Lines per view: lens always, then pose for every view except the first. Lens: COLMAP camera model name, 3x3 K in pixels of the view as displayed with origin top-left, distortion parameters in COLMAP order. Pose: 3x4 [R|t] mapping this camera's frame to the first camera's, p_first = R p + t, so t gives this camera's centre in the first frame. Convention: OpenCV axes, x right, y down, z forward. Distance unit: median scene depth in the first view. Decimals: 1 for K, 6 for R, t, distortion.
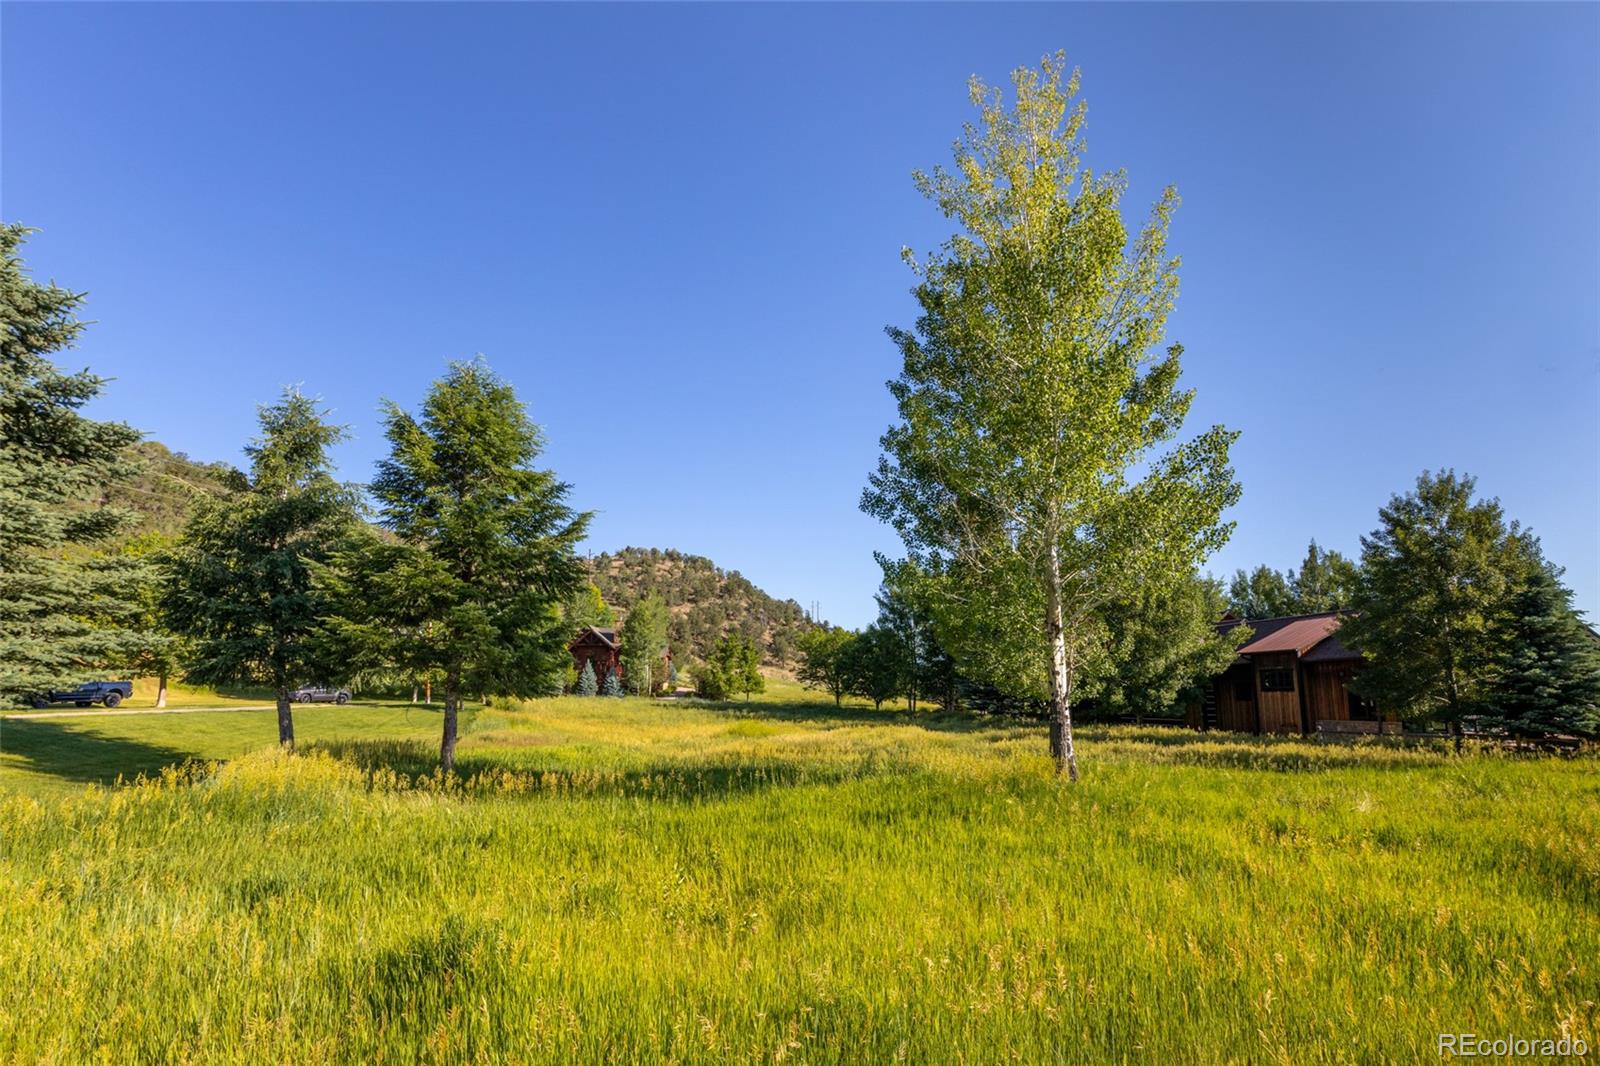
lens RADIAL K [[722.0, 0, 800.0], [0, 722.0, 533.0], [0, 0, 1]] dist [-0.001003, -0.000226]
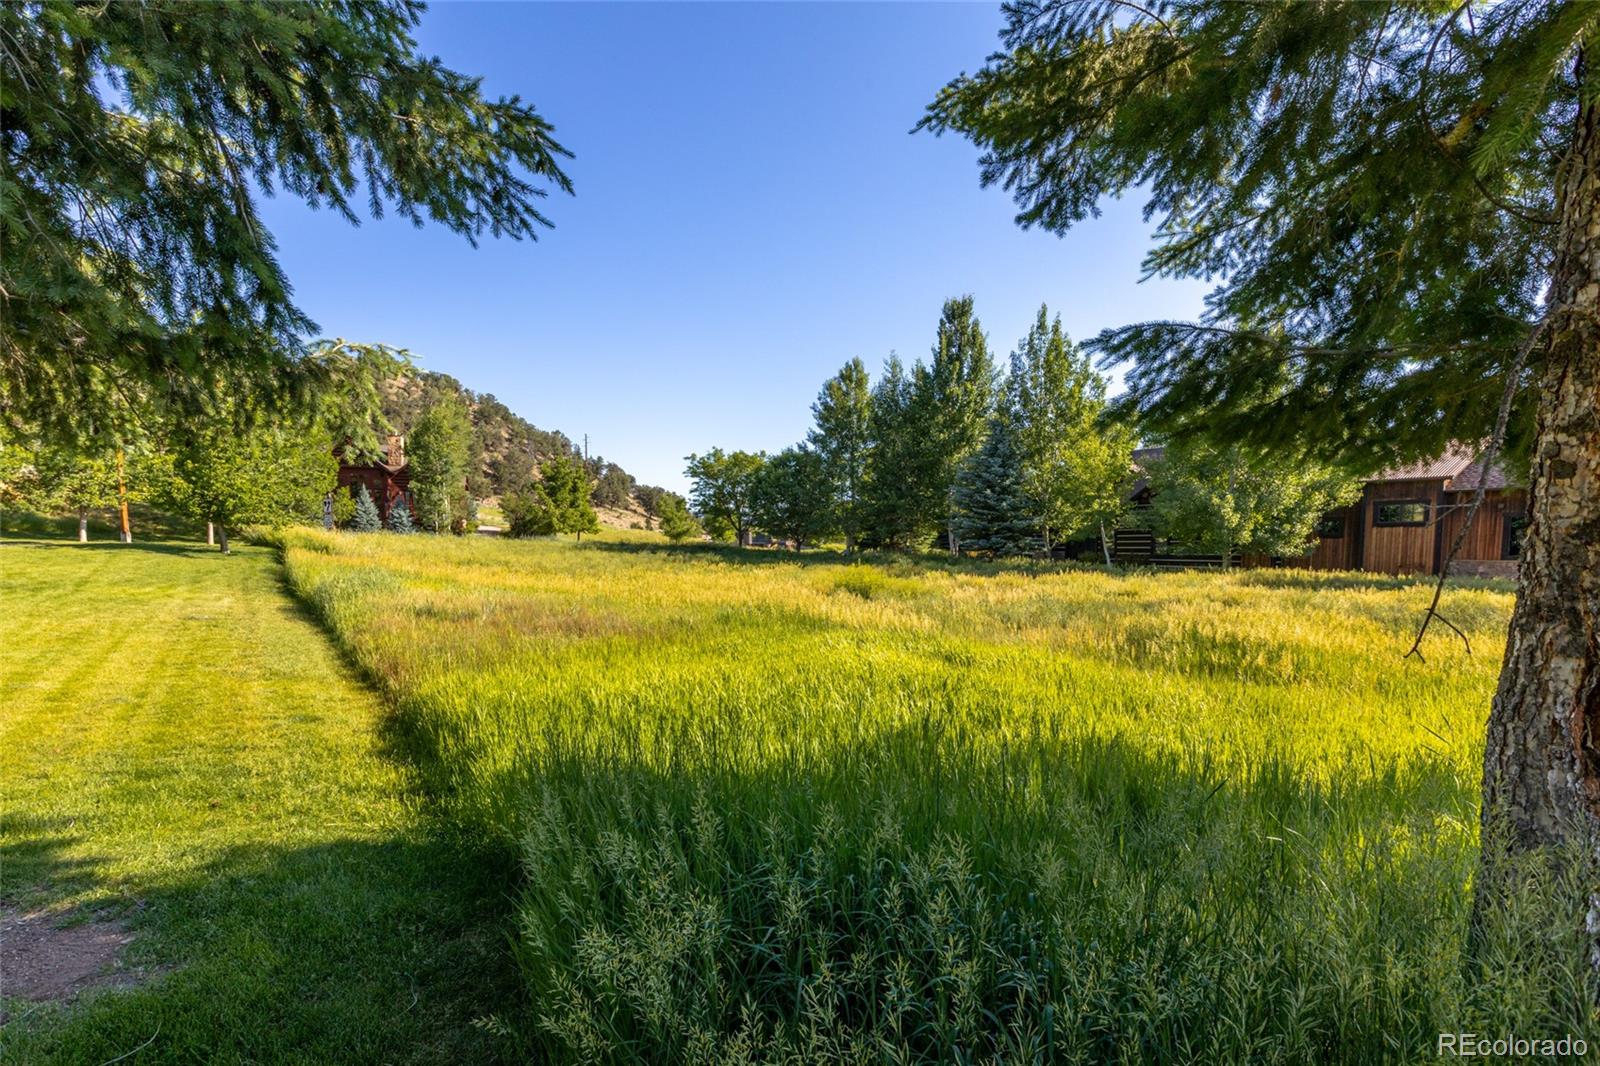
lens RADIAL K [[732.0, 0, 776.0], [0, 732.0, 556.8], [0, 0, 1]] dist [-0.001750, -0.000140]
pose [[0.948701, -0.005893, 0.316120, -0.121166], [-0.071056, 0.970276, 0.231334, 0.042922], [-0.308087, -0.241929, 0.920083, 0.172370]]
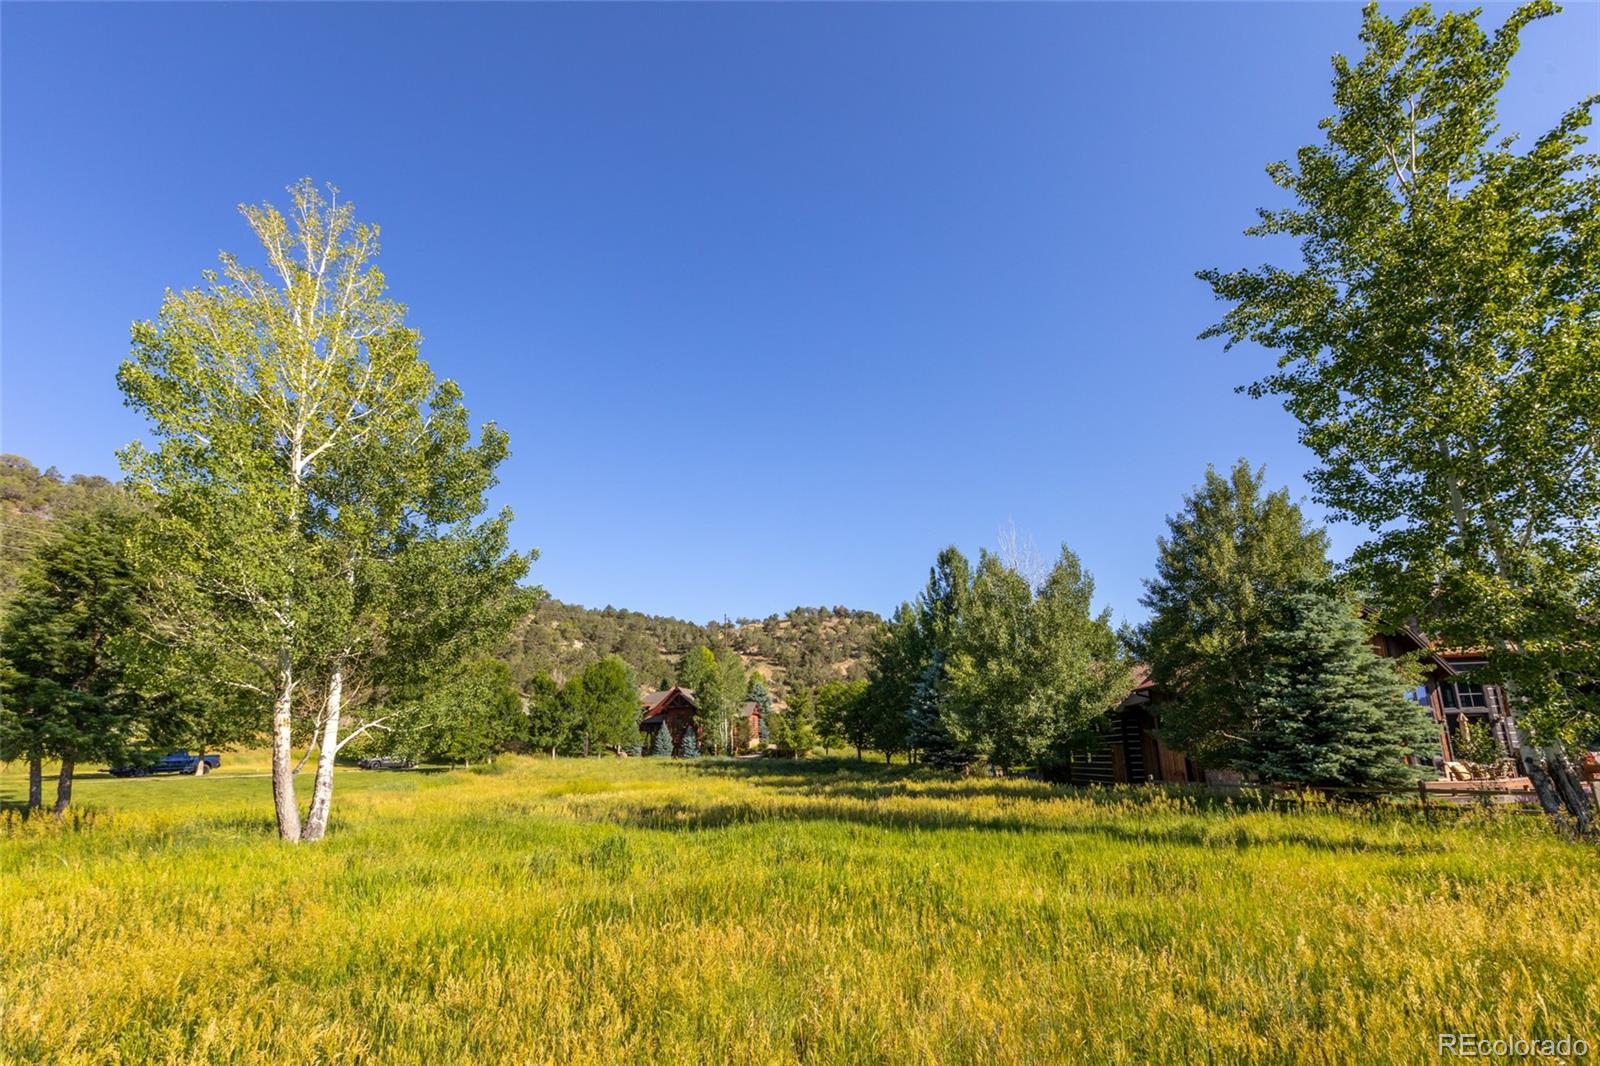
lens RADIAL K [[722.0, 0, 800.0], [0, 722.0, 533.0], [0, 0, 1]] dist [-0.001003, -0.000226]
pose [[0.951658, -0.110299, -0.286671, 0.210757], [0.089170, 0.992315, -0.085786, 0.007360], [0.293930, 0.056076, 0.954181, 0.018623]]
